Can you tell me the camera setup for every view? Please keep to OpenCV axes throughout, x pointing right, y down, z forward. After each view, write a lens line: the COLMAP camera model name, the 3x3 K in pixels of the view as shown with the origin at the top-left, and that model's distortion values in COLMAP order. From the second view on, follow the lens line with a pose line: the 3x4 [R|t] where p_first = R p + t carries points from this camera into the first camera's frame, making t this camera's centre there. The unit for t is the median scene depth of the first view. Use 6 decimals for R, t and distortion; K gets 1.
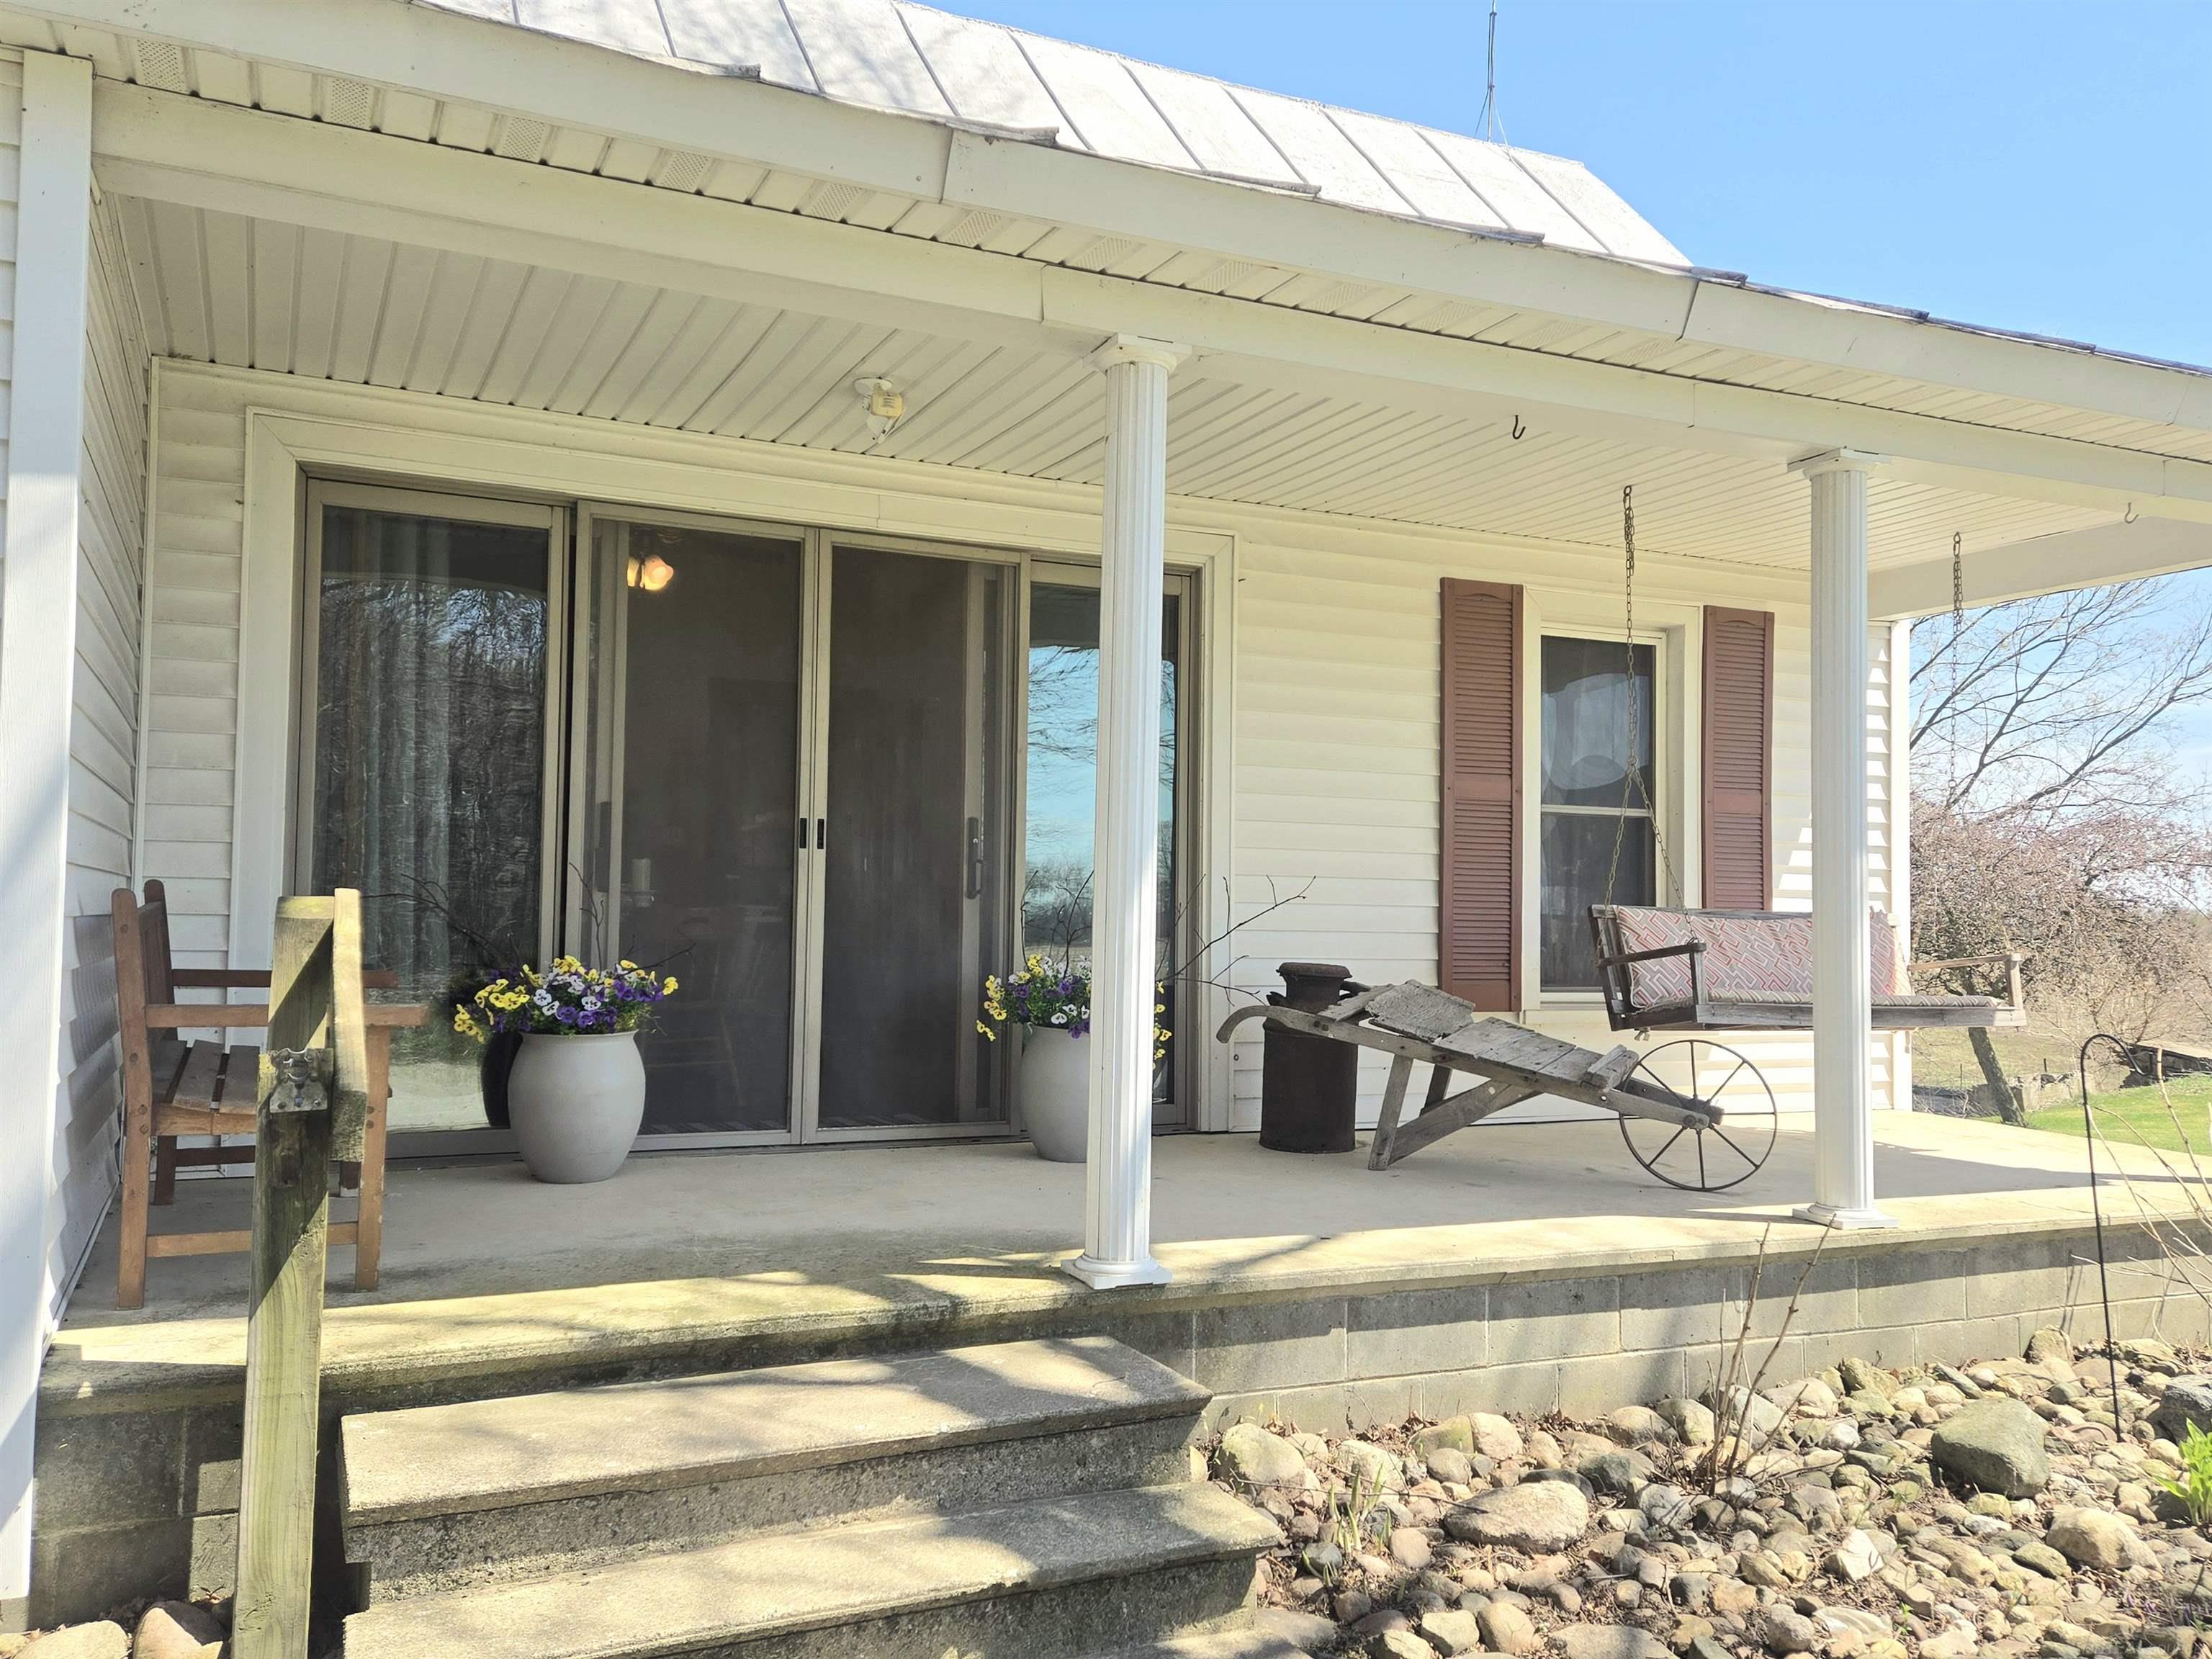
lens RADIAL K [[1800.3, 0, 1106.0], [0, 1800.3, 829.5], [0, 0, 1]] dist [0.039829, 0.001622]
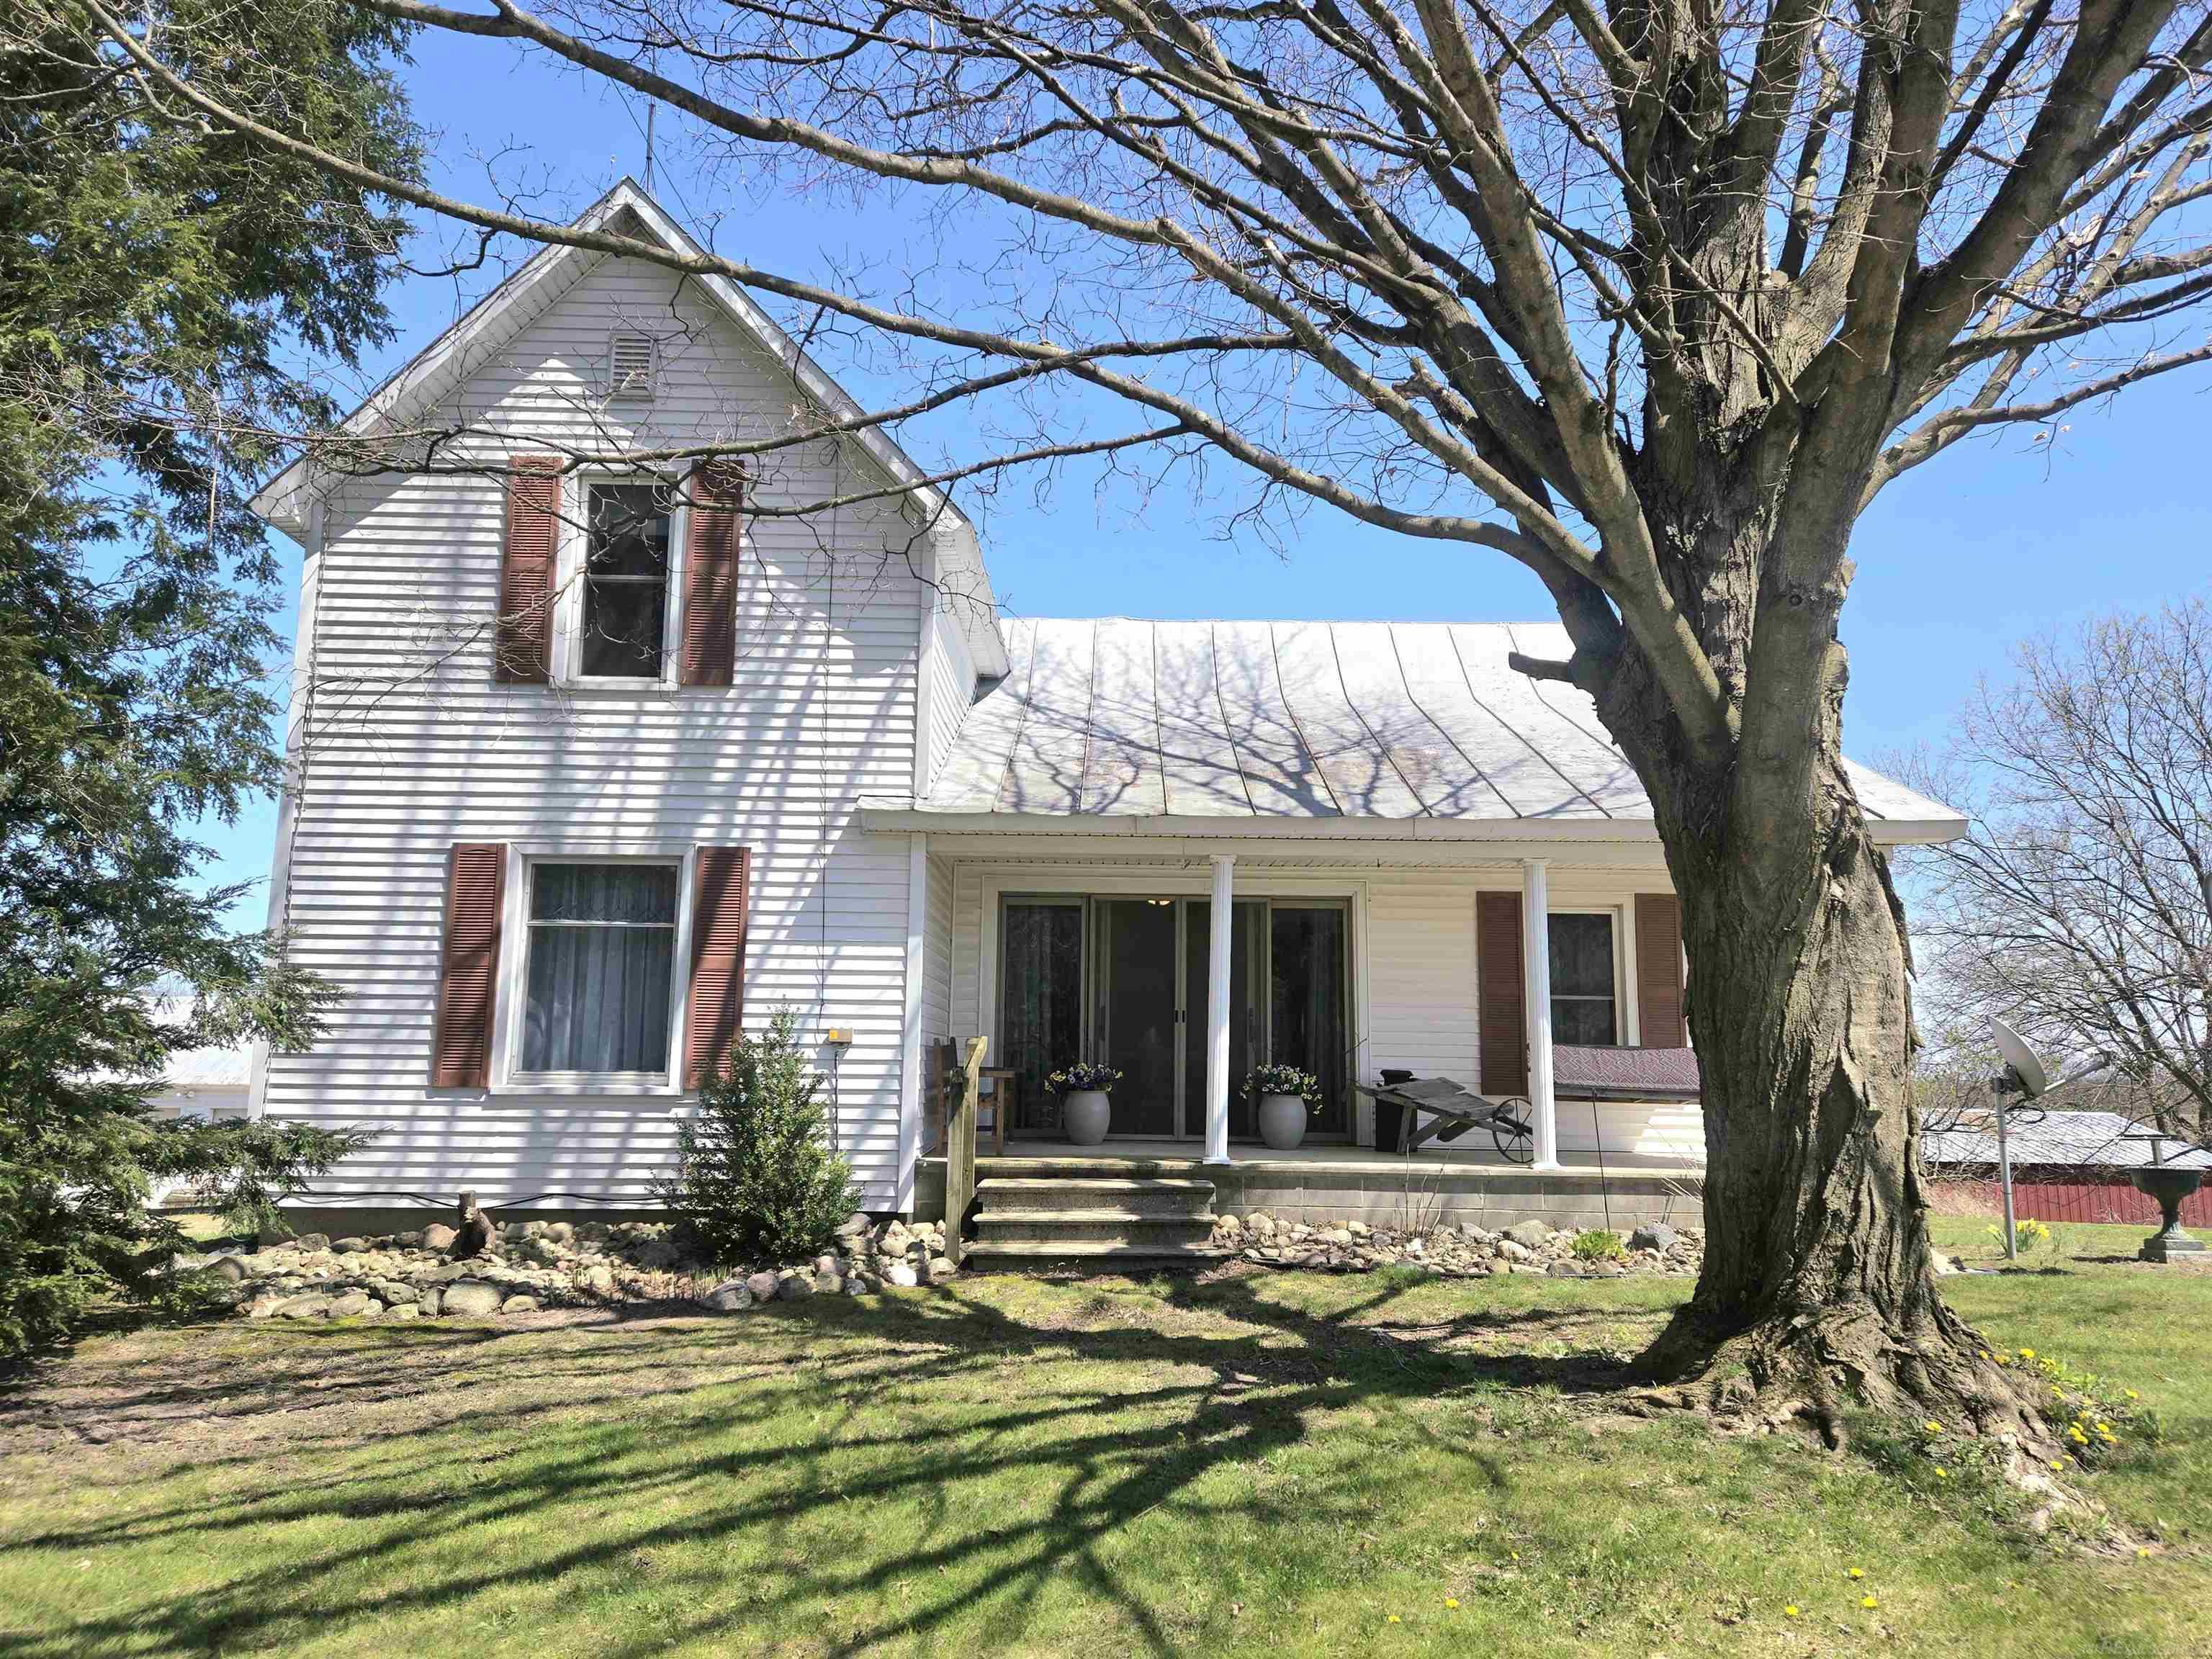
lens RADIAL K [[1493.6, 0, 1120.3], [0, 1493.6, 851.1], [0, 0, 1]] dist [0.090487, -0.077745]
pose [[0.907982, -0.064531, -0.414009, 0.732755], [0.024465, 0.994549, -0.101362, -0.019769], [0.418293, 0.081906, 0.904612, -1.096399]]
